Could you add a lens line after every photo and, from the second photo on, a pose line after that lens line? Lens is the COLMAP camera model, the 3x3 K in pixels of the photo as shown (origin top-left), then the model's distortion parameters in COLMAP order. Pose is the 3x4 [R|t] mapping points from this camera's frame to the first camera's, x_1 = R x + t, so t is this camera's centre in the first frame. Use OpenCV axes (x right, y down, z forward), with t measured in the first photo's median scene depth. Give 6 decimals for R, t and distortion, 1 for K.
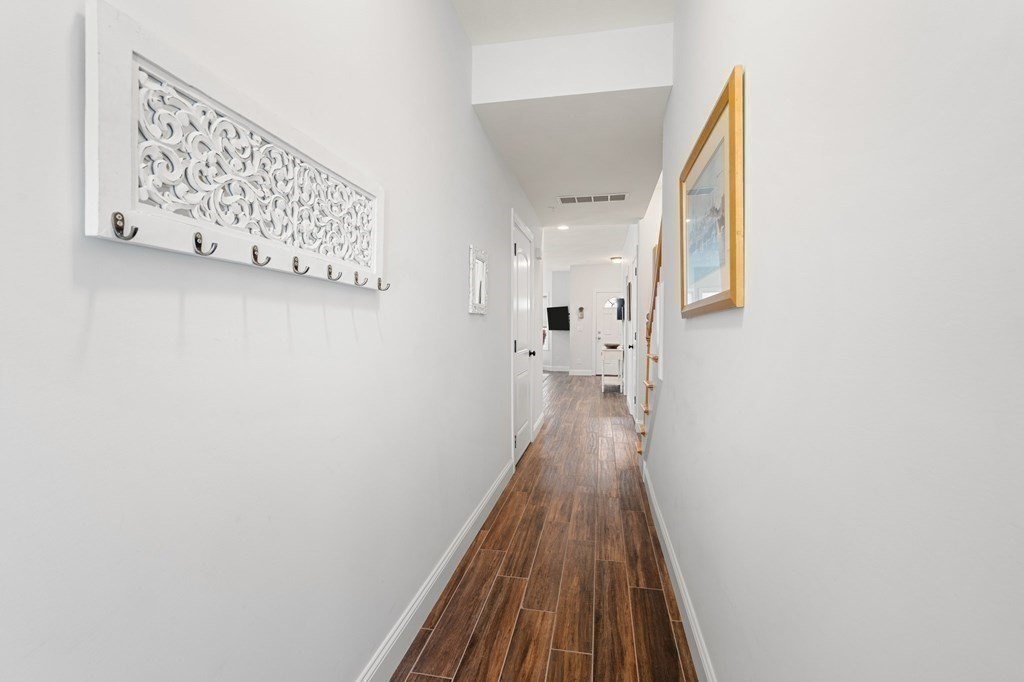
lens RADIAL K [[465.7, 0, 512.9], [0, 465.7, 335.9], [0, 0, 1]] dist [0.000329, 0.000825]
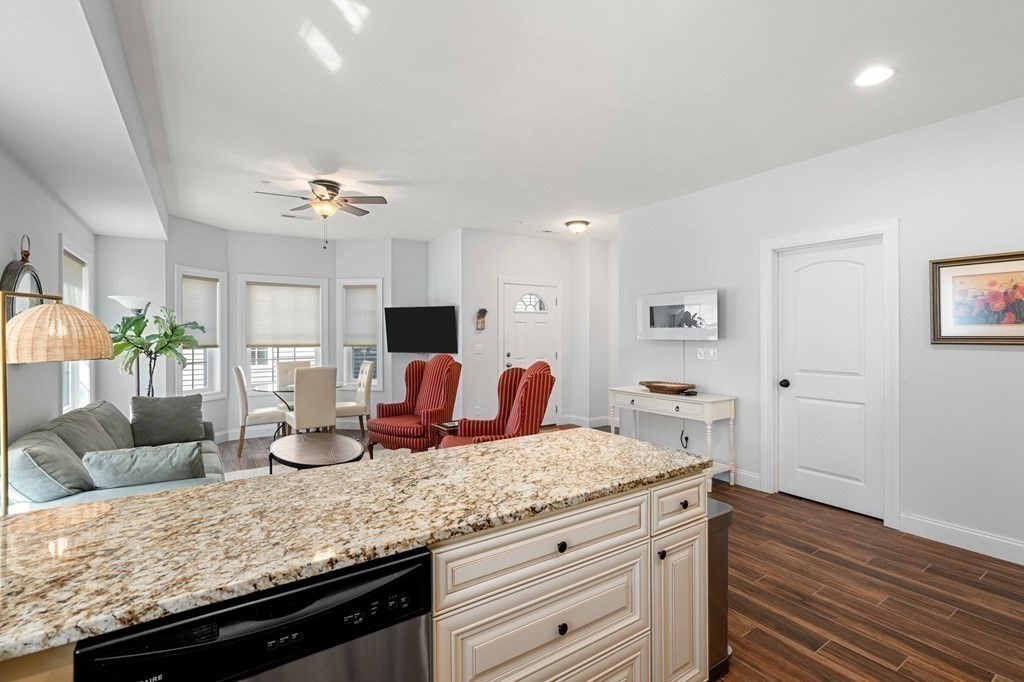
lens RADIAL K [[465.7, 0, 512.4], [0, 465.7, 333.3], [0, 0, 1]] dist [0.000329, 0.000825]
pose [[0.711625, -0.005936, 0.702534, -0.202482], [0.014545, 0.999874, -0.006284, -0.029600], [-0.702408, 0.014690, 0.711622, 0.588629]]
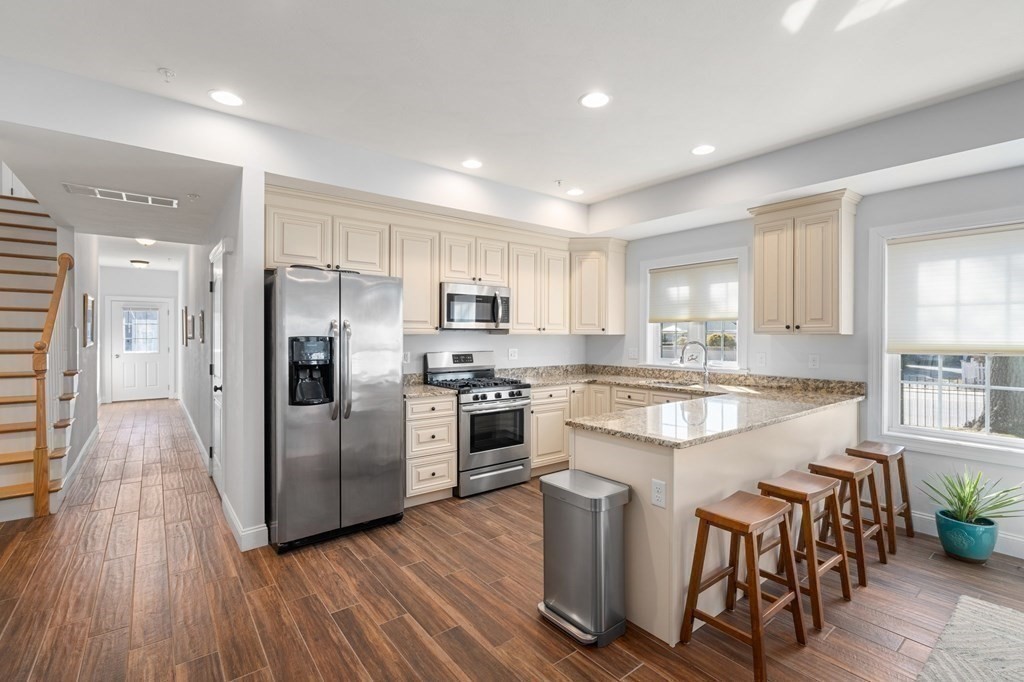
lens RADIAL K [[465.7, 0, 512.7], [0, 465.7, 335.1], [0, 0, 1]] dist [0.000329, 0.000825]
pose [[-0.662024, -0.003957, -0.749472, 0.128091], [-0.011922, 0.999915, 0.005252, -0.030362], [0.749388, 0.012412, -0.662015, 0.776080]]
